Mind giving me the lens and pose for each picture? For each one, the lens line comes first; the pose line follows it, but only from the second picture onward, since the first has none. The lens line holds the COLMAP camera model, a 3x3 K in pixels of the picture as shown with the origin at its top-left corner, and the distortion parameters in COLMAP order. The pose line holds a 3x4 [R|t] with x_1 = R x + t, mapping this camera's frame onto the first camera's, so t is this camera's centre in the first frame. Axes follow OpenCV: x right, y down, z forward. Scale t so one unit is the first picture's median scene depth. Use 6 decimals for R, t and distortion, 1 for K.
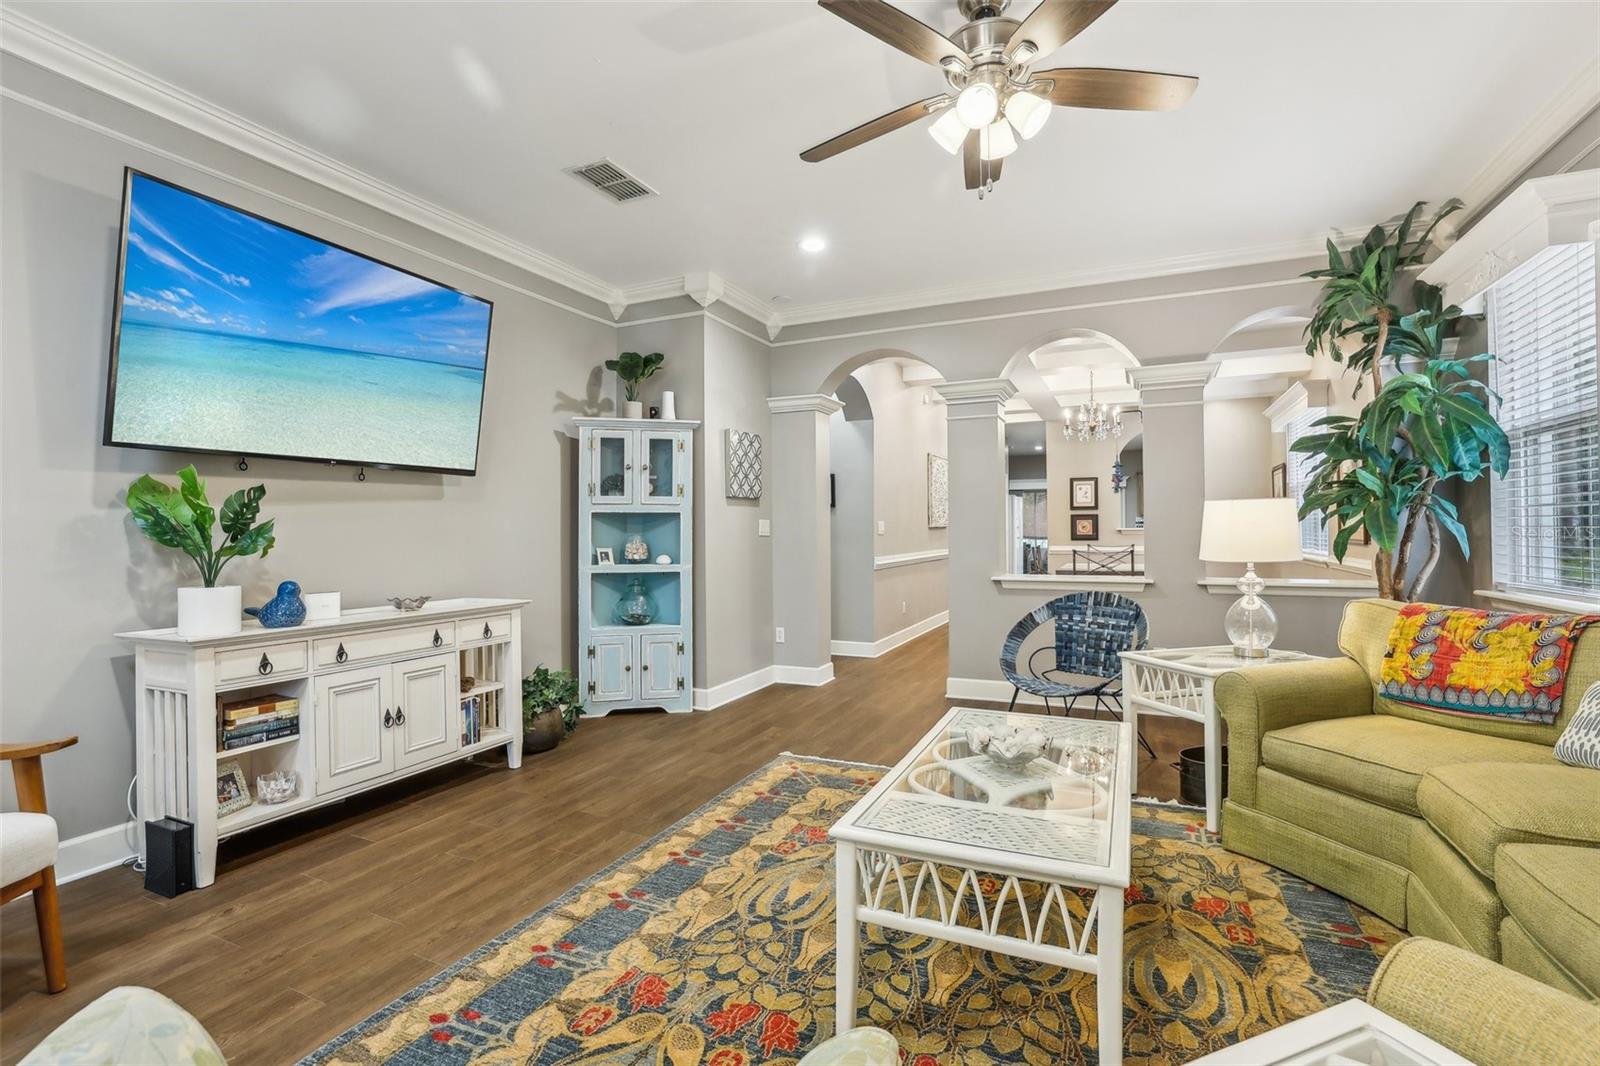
lens RADIAL K [[736.5, 0, 798.8], [0, 736.5, 528.1], [0, 0, 1]] dist [-0.025298, 0.000554]
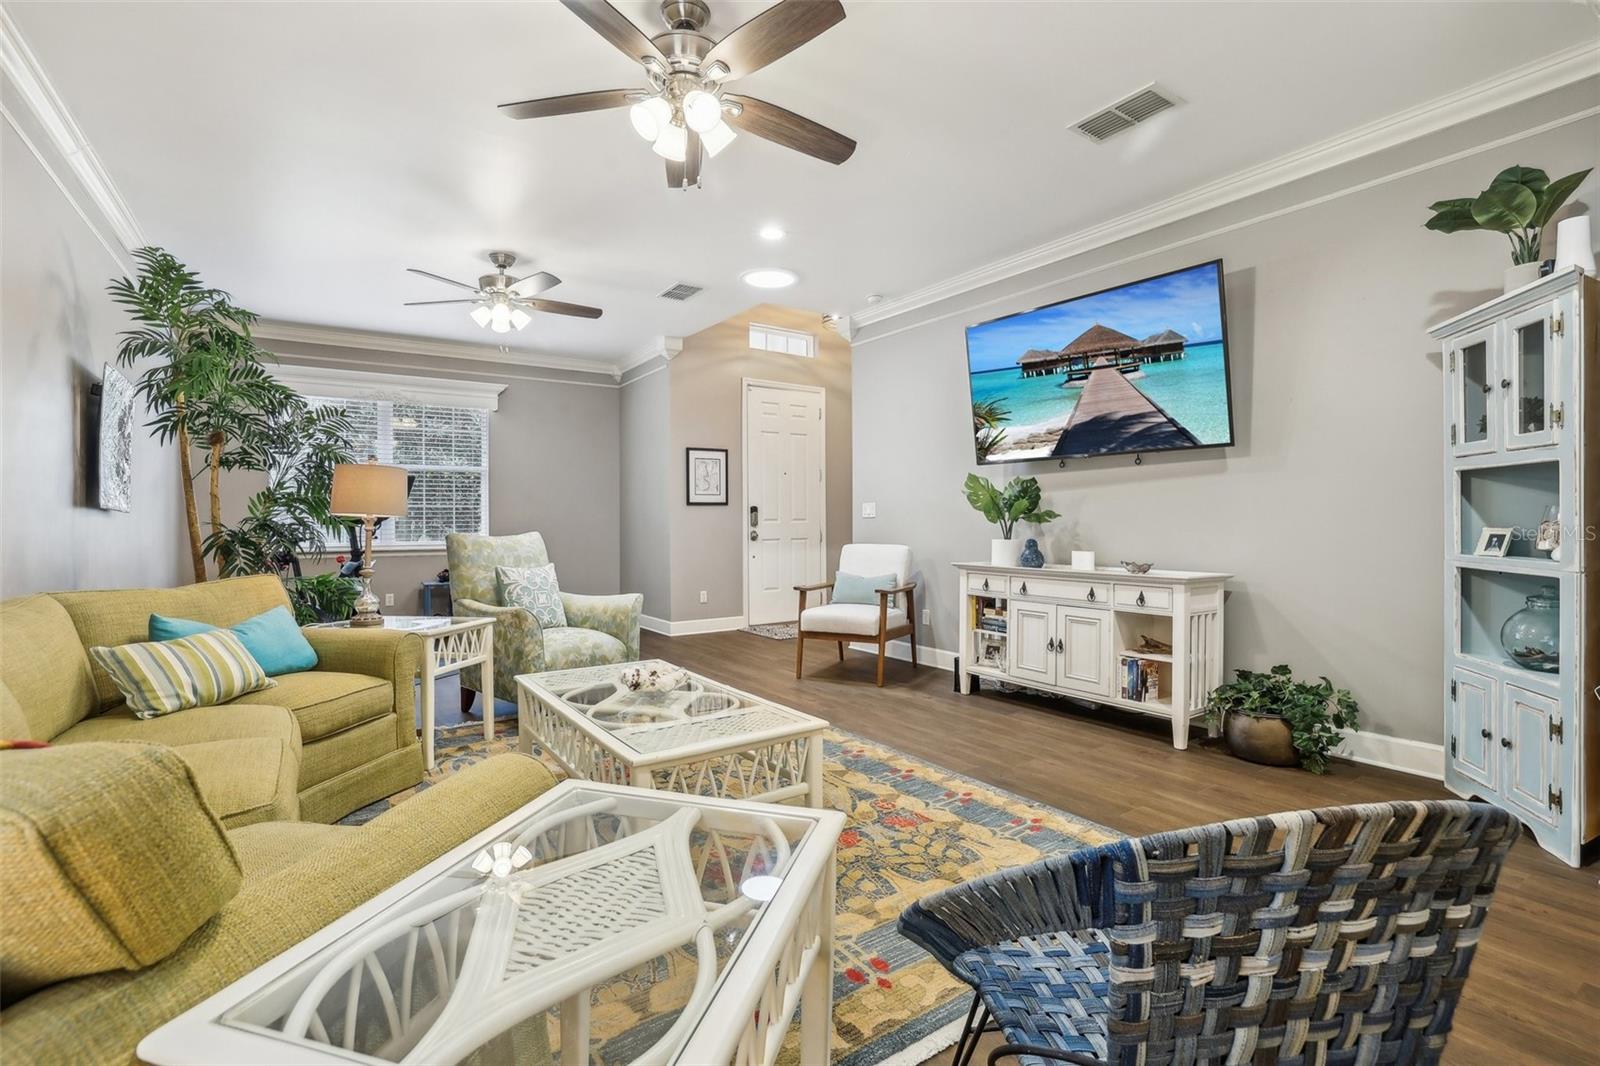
lens RADIAL K [[727.7, 0, 780.8], [0, 727.7, 531.5], [0, 0, 1]] dist [-0.045420, 0.018896]
pose [[-0.522758, 0.020902, -0.852225, 0.793077], [0.009478, 0.999780, 0.018707, 0.020334], [0.852429, 0.001702, -0.522841, 1.202158]]
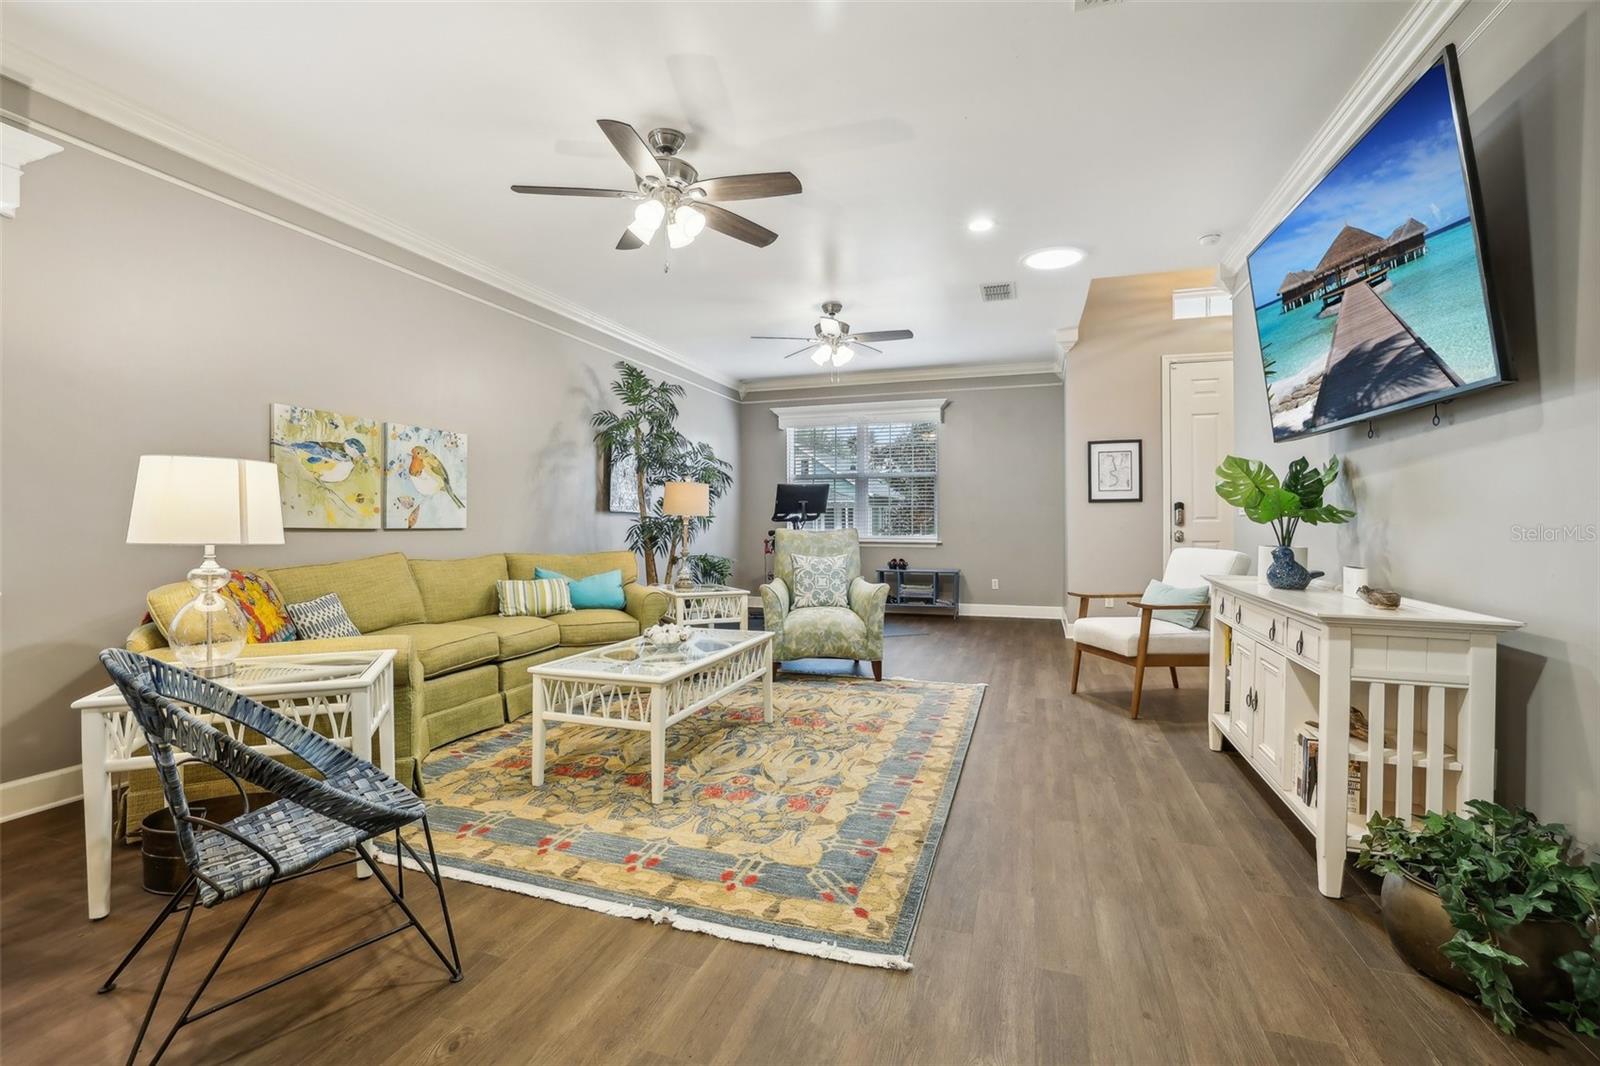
lens RADIAL K [[712.7, 0, 790.5], [0, 712.7, 532.7], [0, 0, 1]] dist [-0.048017, 0.017344]
pose [[-0.995419, 0.009389, -0.095143, 0.110436], [0.007952, 0.999849, 0.015480, 0.027355], [0.095274, 0.014653, -0.995343, 1.738351]]
